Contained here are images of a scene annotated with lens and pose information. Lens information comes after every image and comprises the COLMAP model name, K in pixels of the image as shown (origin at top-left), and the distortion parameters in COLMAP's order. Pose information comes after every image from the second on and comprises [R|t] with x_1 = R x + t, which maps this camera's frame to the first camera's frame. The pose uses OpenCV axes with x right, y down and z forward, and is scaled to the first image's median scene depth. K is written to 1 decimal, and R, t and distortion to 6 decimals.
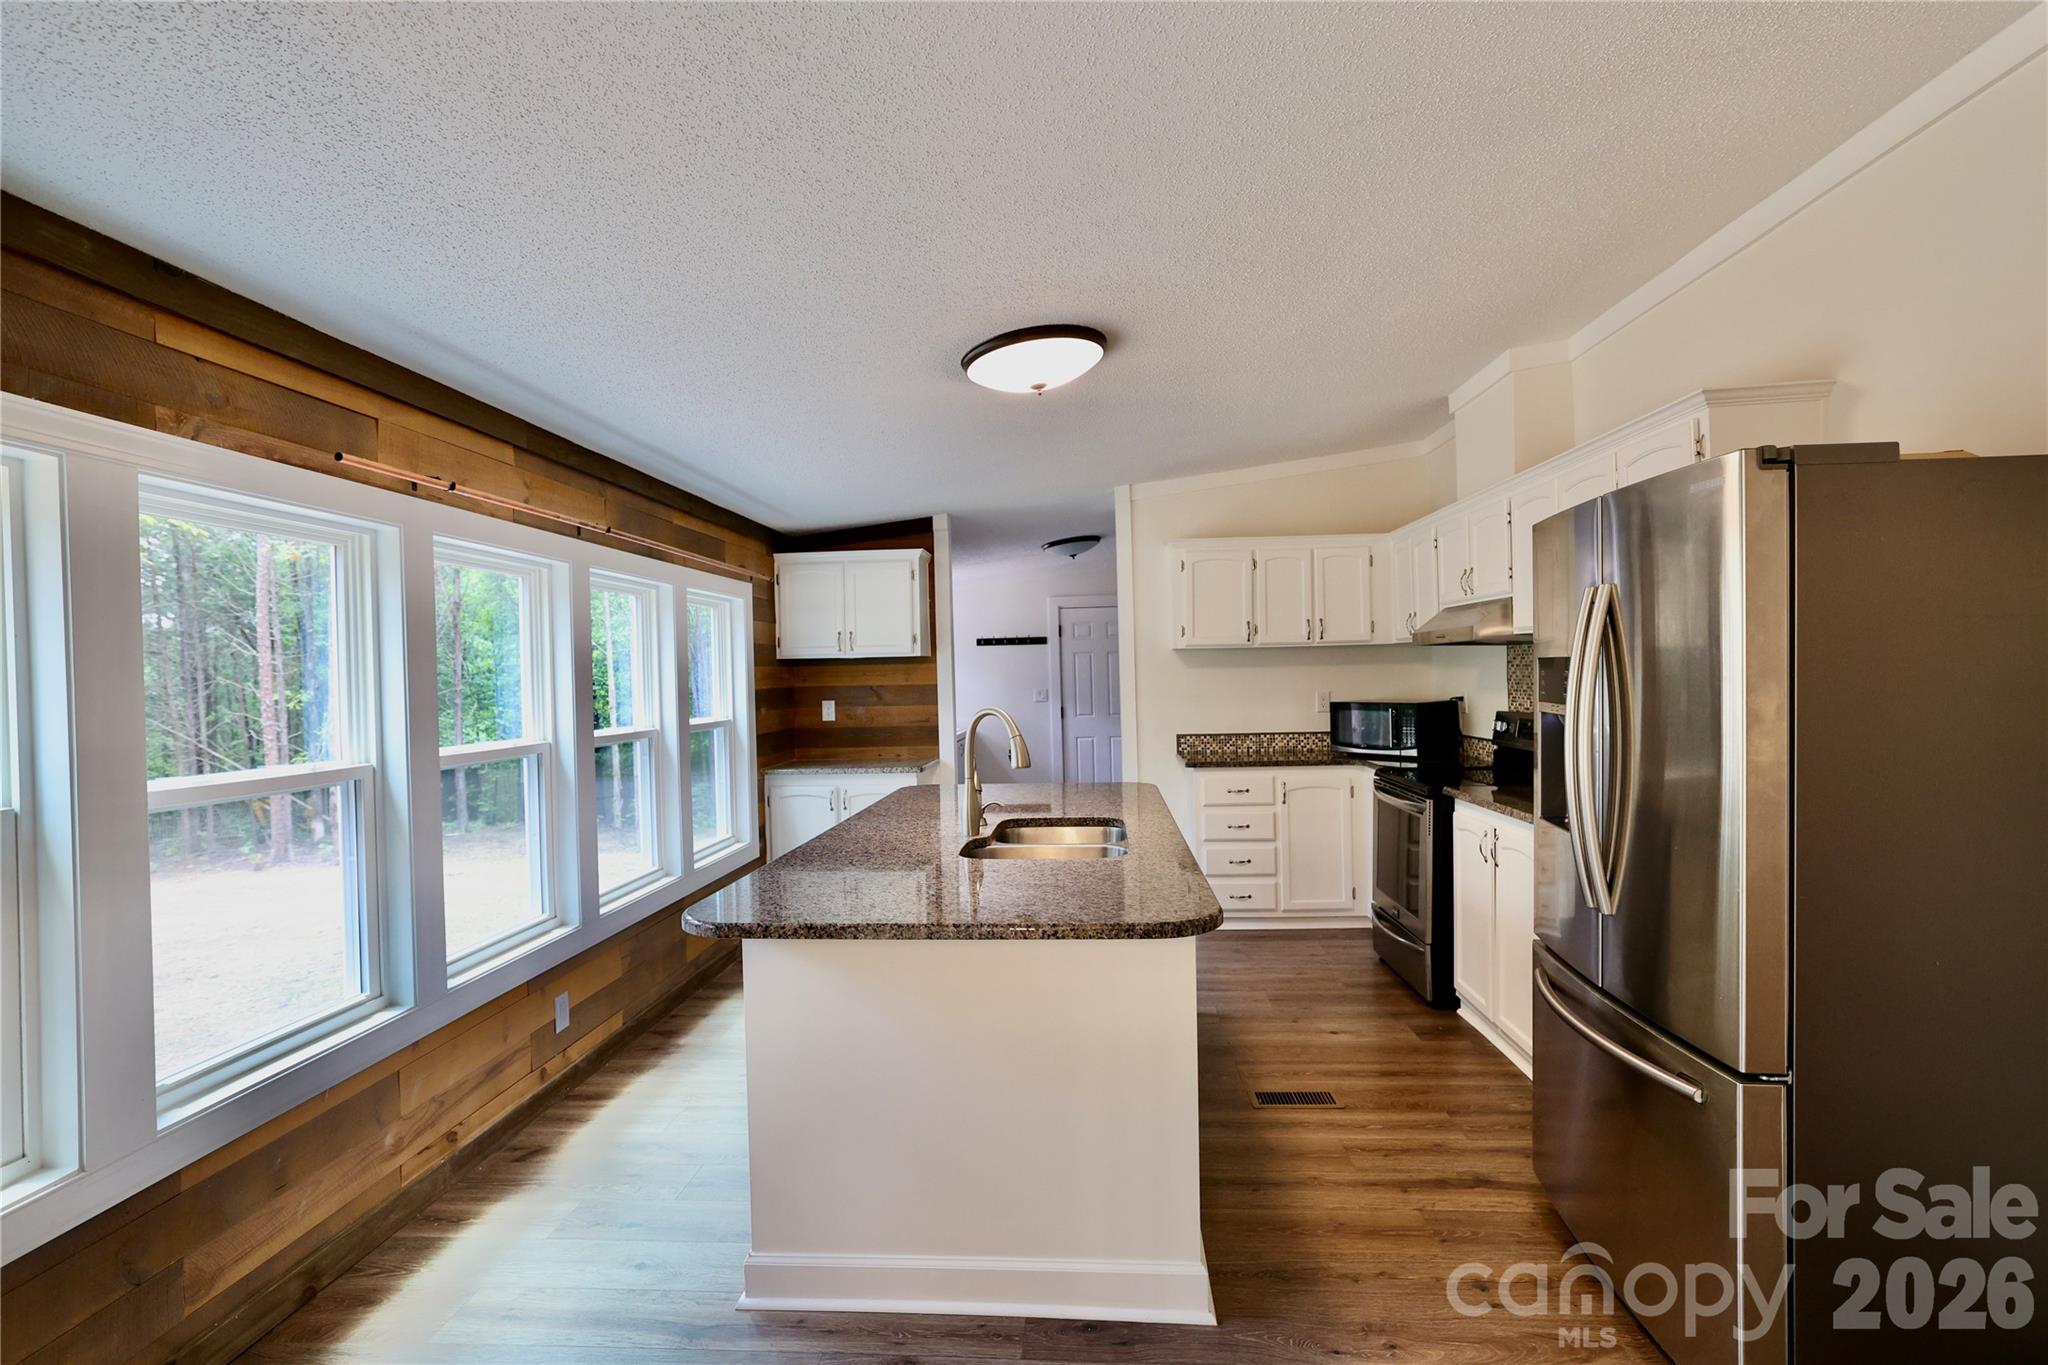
lens RADIAL K [[1006.2, 0, 1024.0], [0, 1006.2, 682.5], [0, 0, 1]] dist [-0.001239, 0.000004]
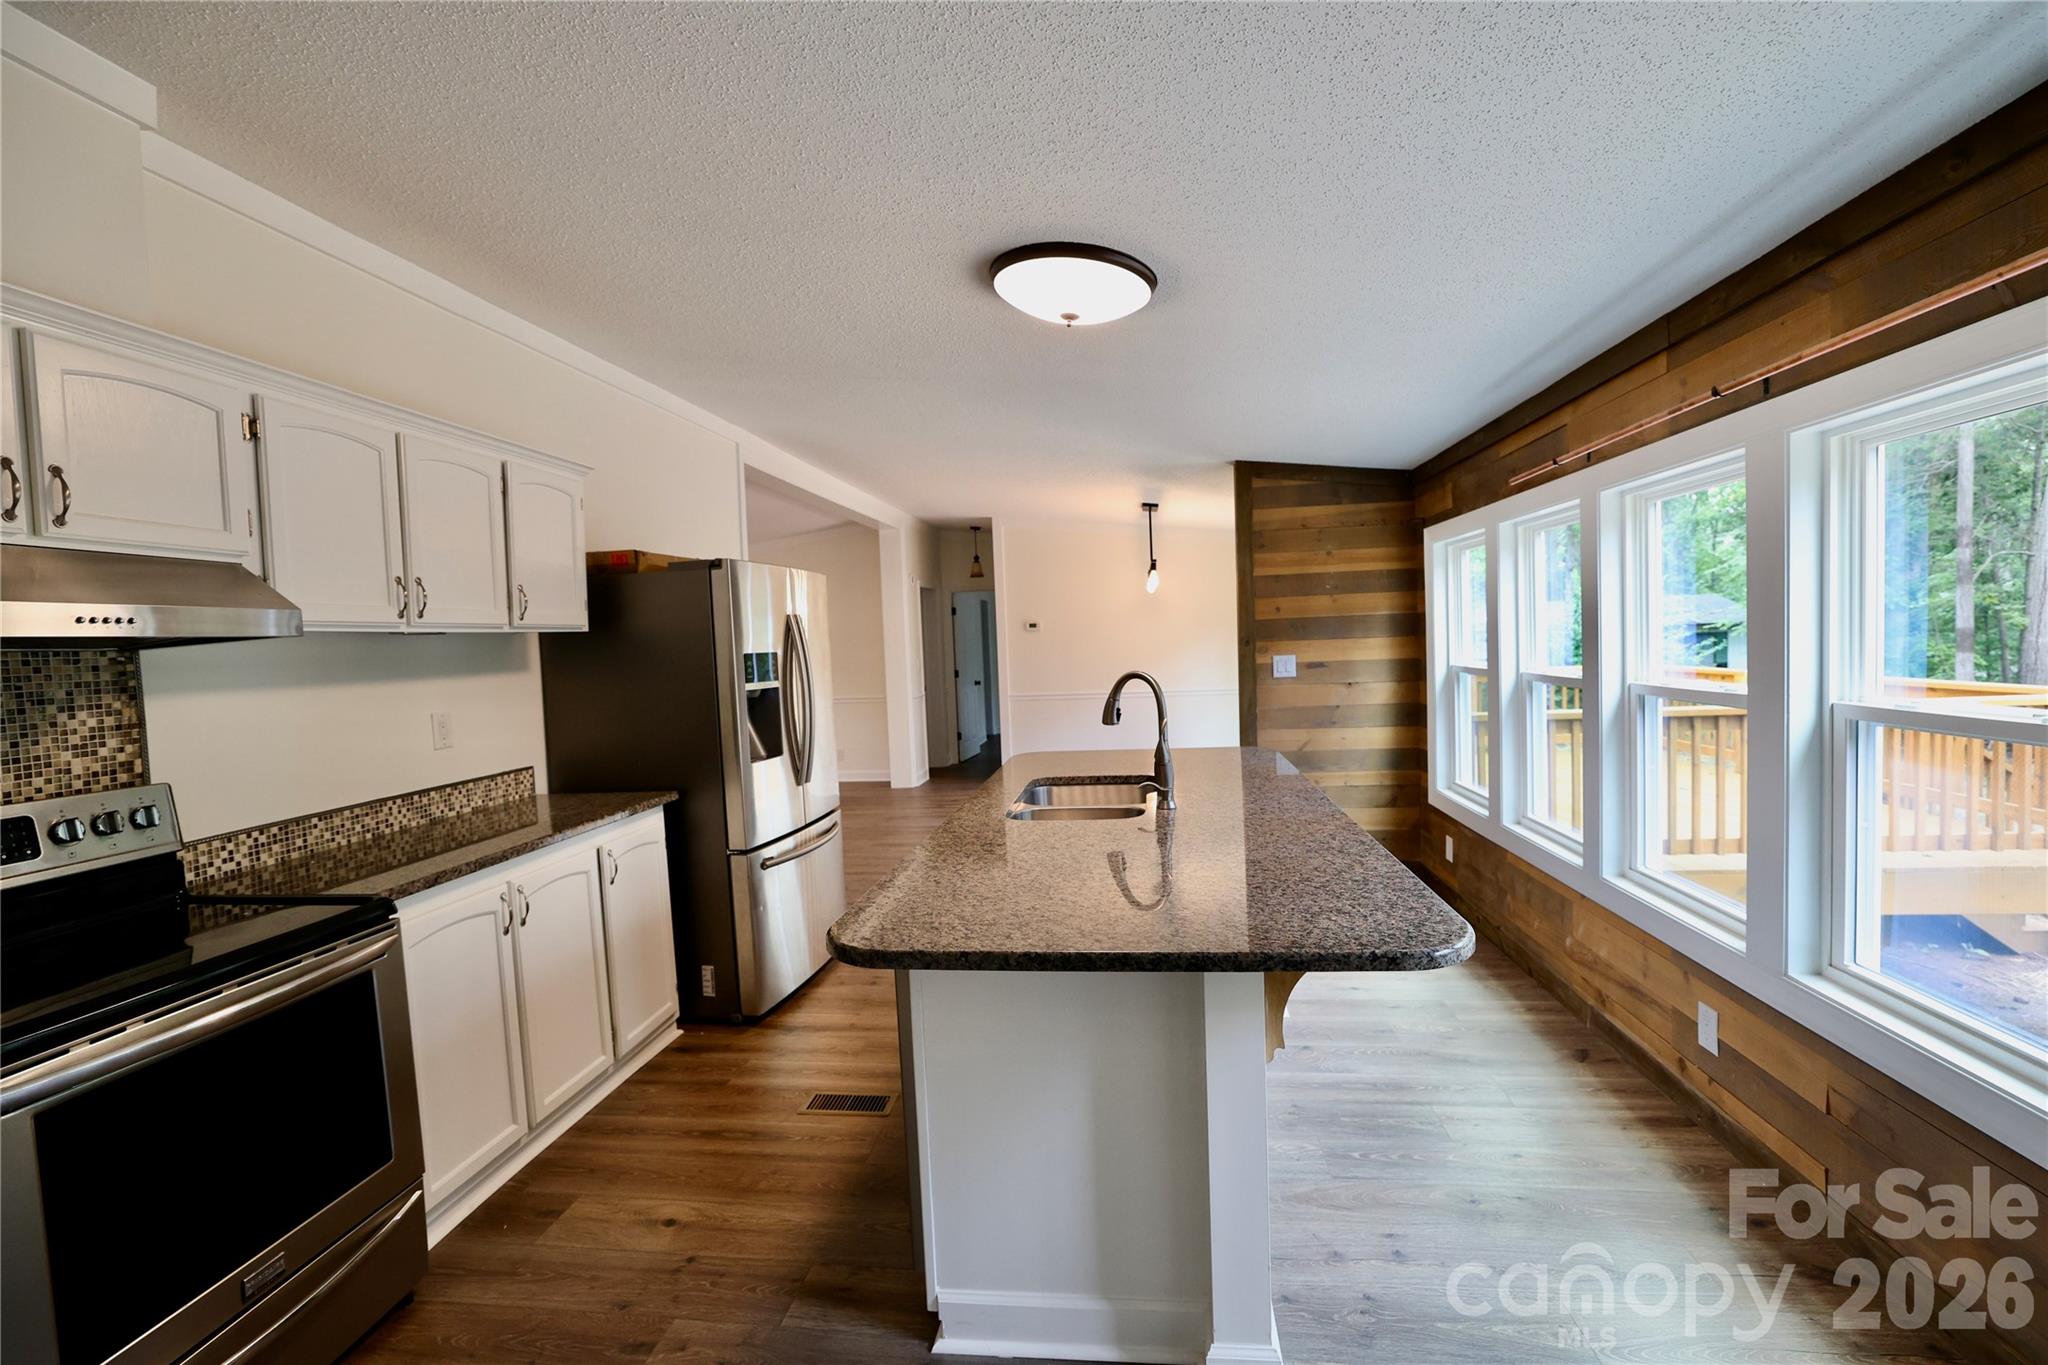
lens RADIAL K [[887.3, 0, 1024.0], [0, 887.3, 682.5], [0, 0, 1]] dist [-0.033775, 0.000161]
pose [[-0.996114, 0.060985, 0.063549, 0.021489], [0.064490, 0.996421, 0.054644, -0.018272], [-0.059990, 0.058530, -0.996482, 1.546361]]
